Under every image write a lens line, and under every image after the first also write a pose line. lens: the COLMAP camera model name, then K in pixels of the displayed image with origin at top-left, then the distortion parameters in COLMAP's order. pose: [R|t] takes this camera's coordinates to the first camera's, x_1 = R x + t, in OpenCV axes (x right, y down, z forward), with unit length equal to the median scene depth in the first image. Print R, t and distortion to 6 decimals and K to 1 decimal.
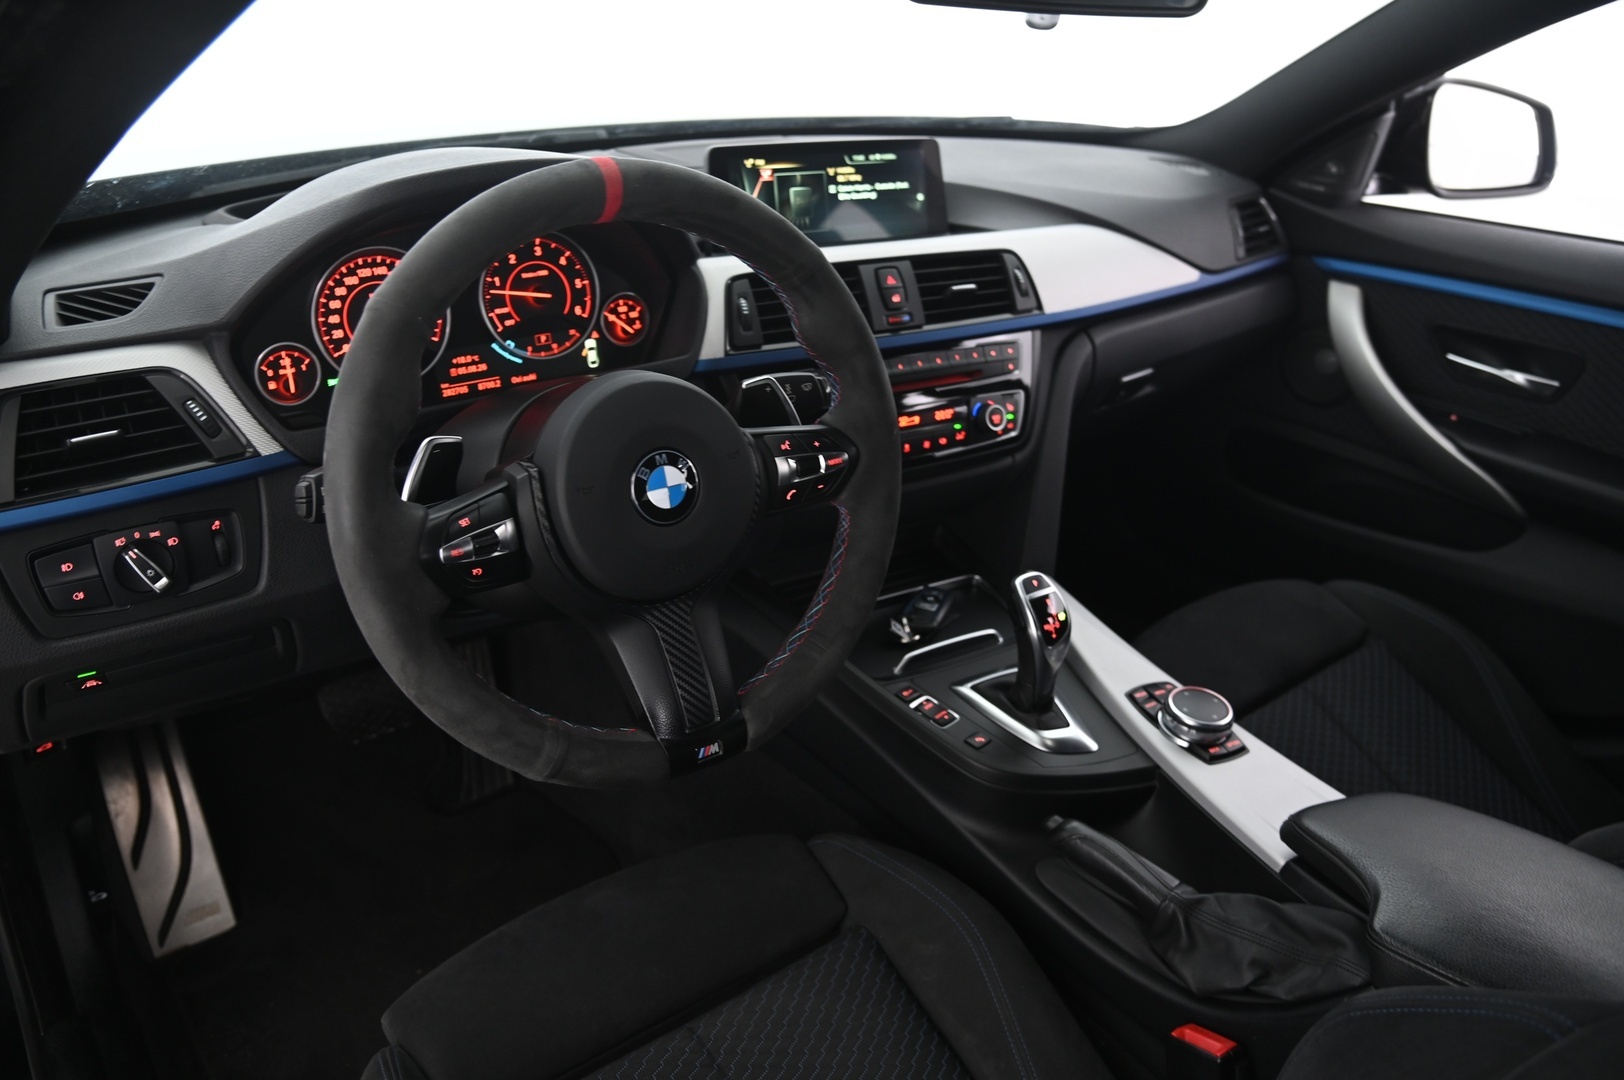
lens RADIAL K [[1184.5, 0, 805.5], [0, 1184.5, 543.9], [0, 0, 1]] dist [-0.089030, 0.025077]
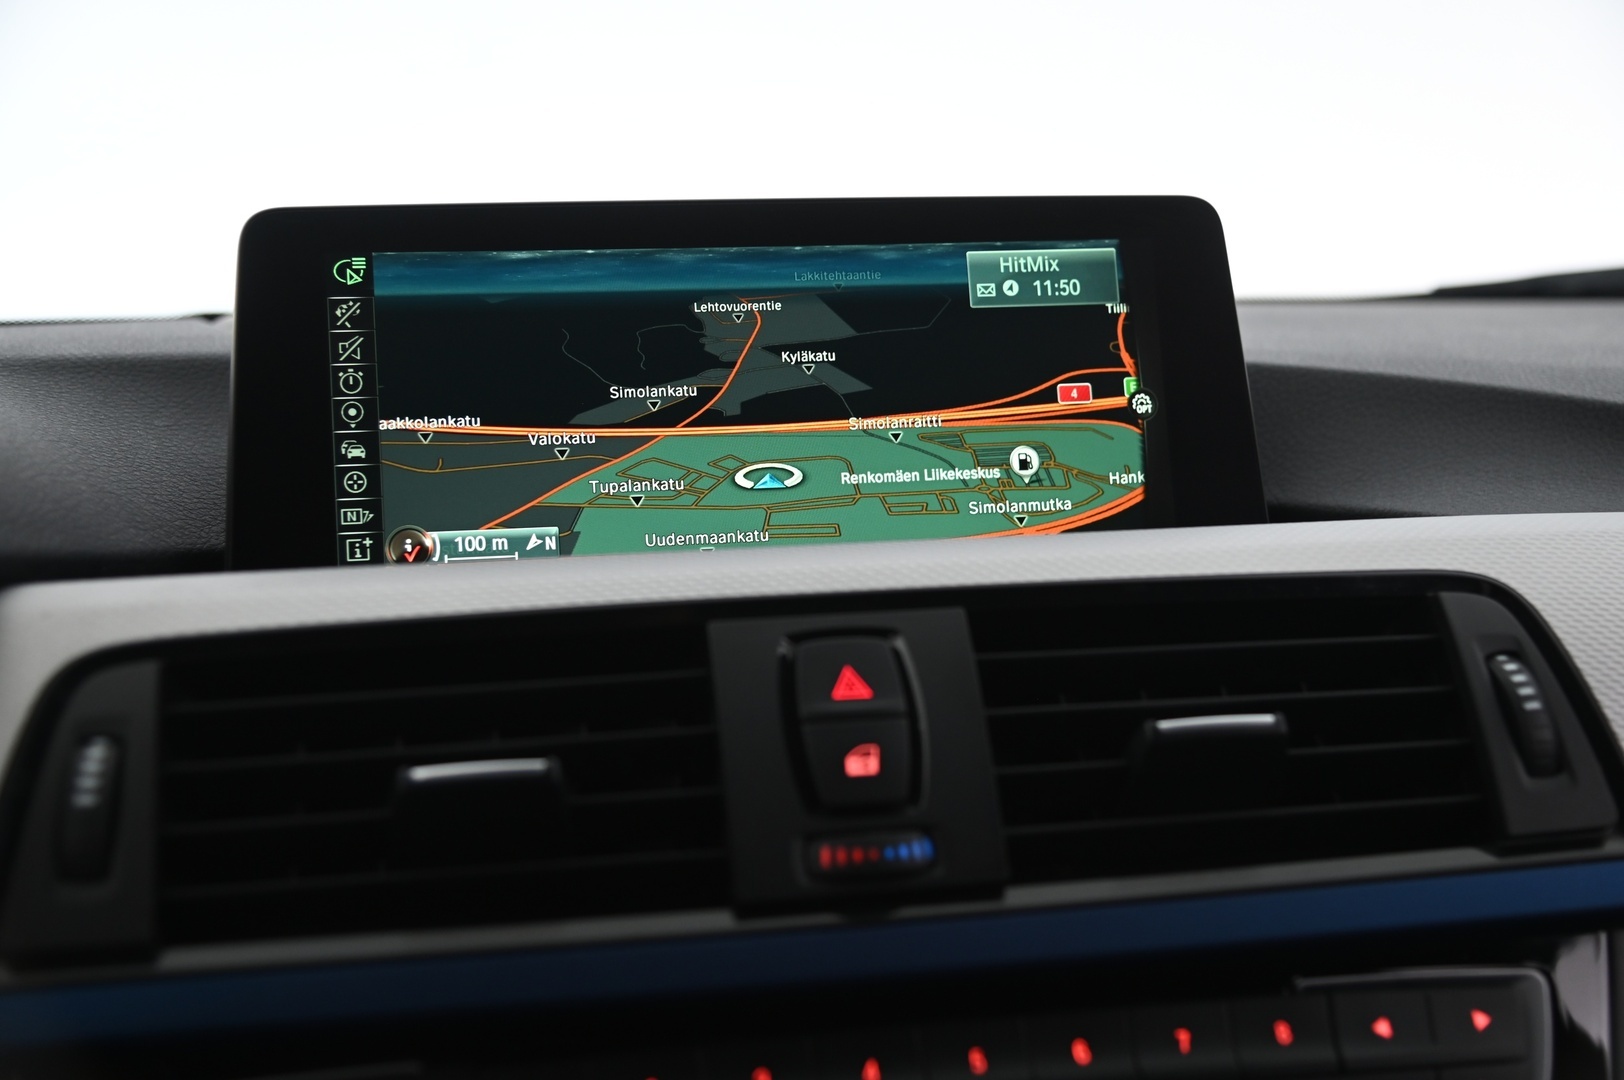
lens RADIAL K [[1951.8, 0, 814.5], [0, 1951.8, 543.9], [0, 0, 1]] dist [0.055166, 0.000000]
pose [[0.938504, -0.020288, -0.344673, 0.211760], [-0.098103, 0.941458, -0.322540, -0.133724], [0.331039, 0.336518, 0.881572, 0.694193]]
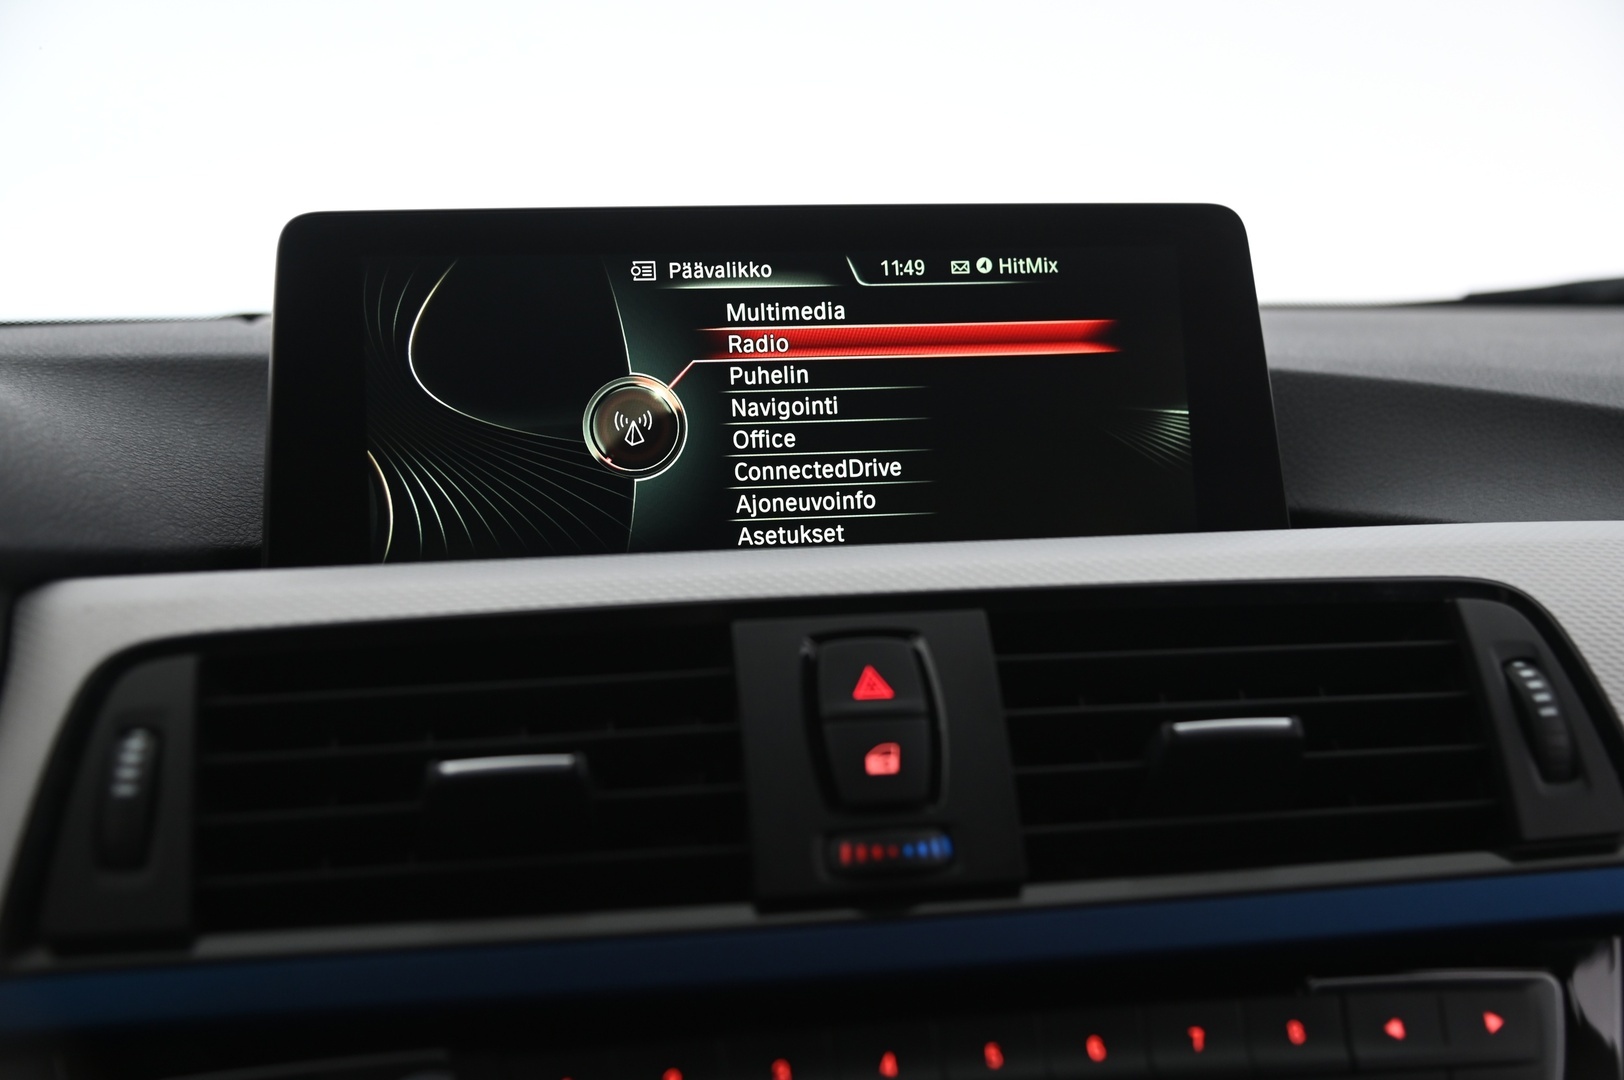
lens RADIAL K [[1951.8, 0, 813.1], [0, 1951.8, 545.4], [0, 0, 1]] dist [0.055166, 0.000000]
pose [[0.932110, -0.012607, -0.361956, 0.216581], [-0.111490, 0.940875, -0.319880, -0.132061], [0.344588, 0.338518, 0.875594, 0.688502]]
